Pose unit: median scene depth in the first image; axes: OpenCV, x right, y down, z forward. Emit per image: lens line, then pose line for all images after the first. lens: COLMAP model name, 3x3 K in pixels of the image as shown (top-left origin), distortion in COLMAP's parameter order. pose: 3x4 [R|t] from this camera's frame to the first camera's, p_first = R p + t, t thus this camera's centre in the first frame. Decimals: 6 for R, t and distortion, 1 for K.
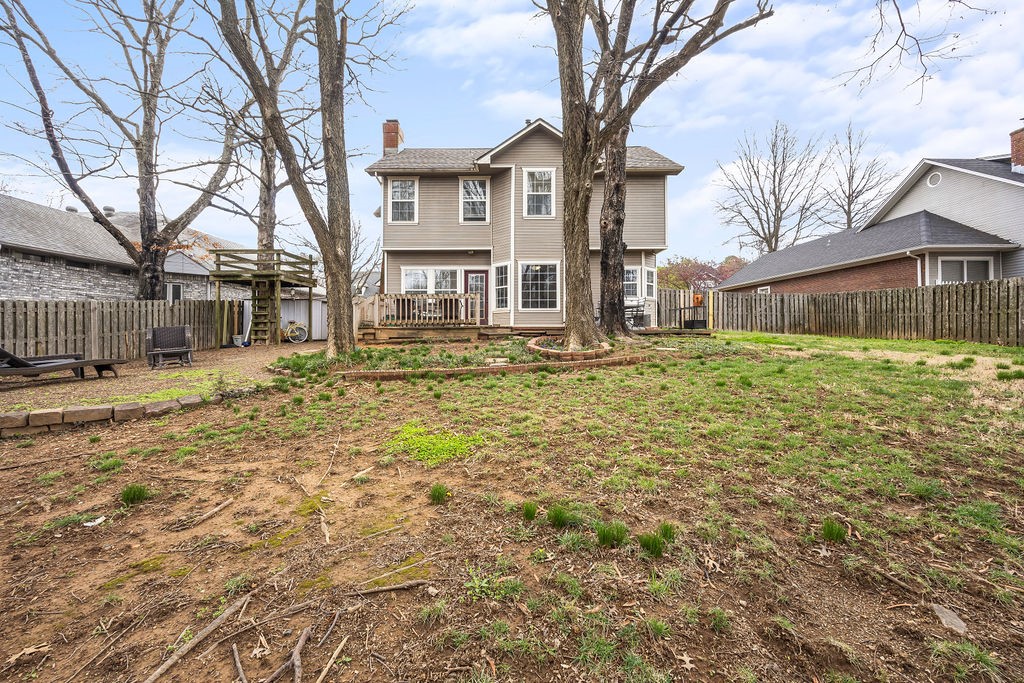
lens RADIAL K [[406.6, 0, 509.4], [0, 406.6, 336.1], [0, 0, 1]] dist [0.003955, 0.000212]
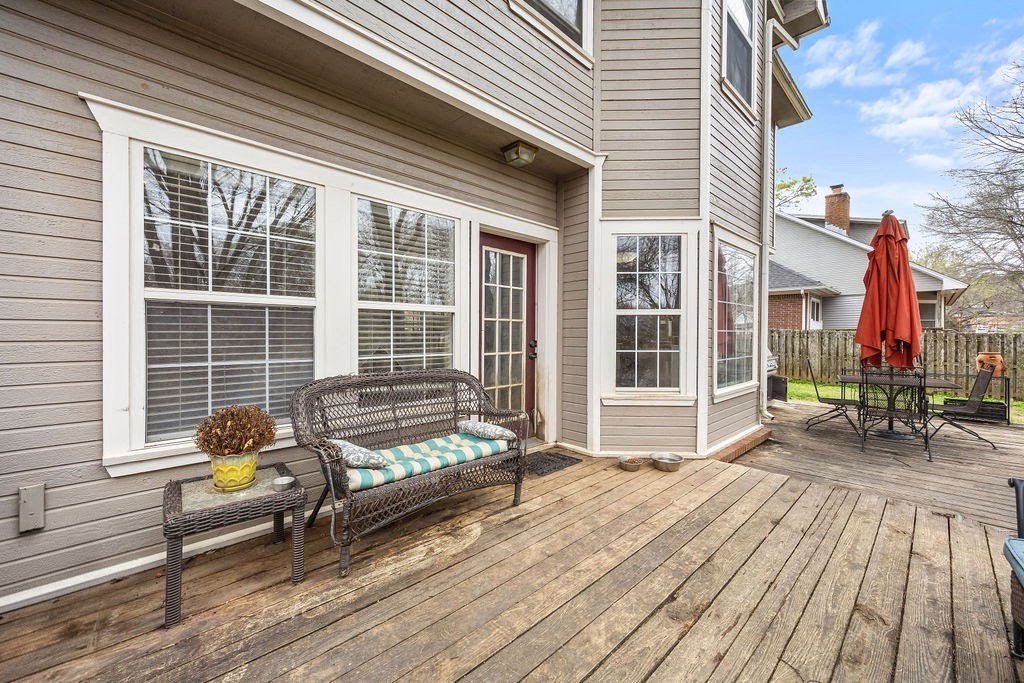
lens RADIAL K [[406.6, 0, 510.3], [0, 406.6, 336.1], [0, 0, 1]] dist [0.003955, 0.000212]
pose [[0.724970, -0.001531, 0.688779, -0.258003], [0.003932, 0.999990, -0.001915, -0.098898], [-0.688770, 0.004097, 0.724969, 0.819755]]
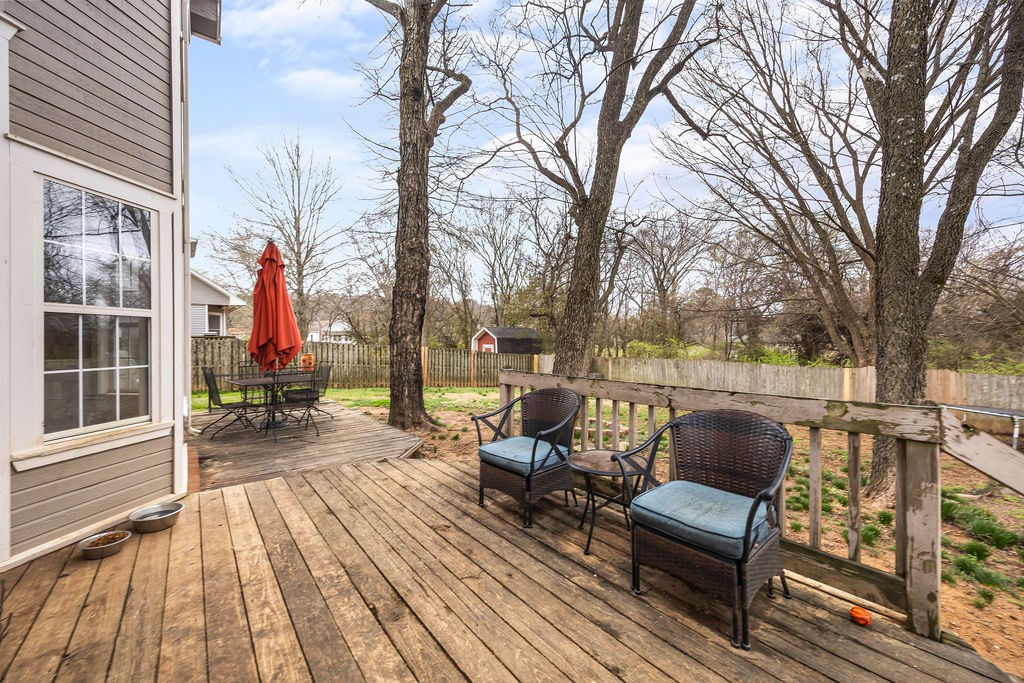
lens RADIAL K [[406.6, 0, 506.5], [0, 406.6, 339.0], [0, 0, 1]] dist [0.003955, 0.000212]
pose [[-0.614498, 0.006513, 0.788892, -0.258059], [0.018026, 0.999821, 0.005786, -0.100101], [-0.788712, 0.017776, -0.614505, 0.918862]]
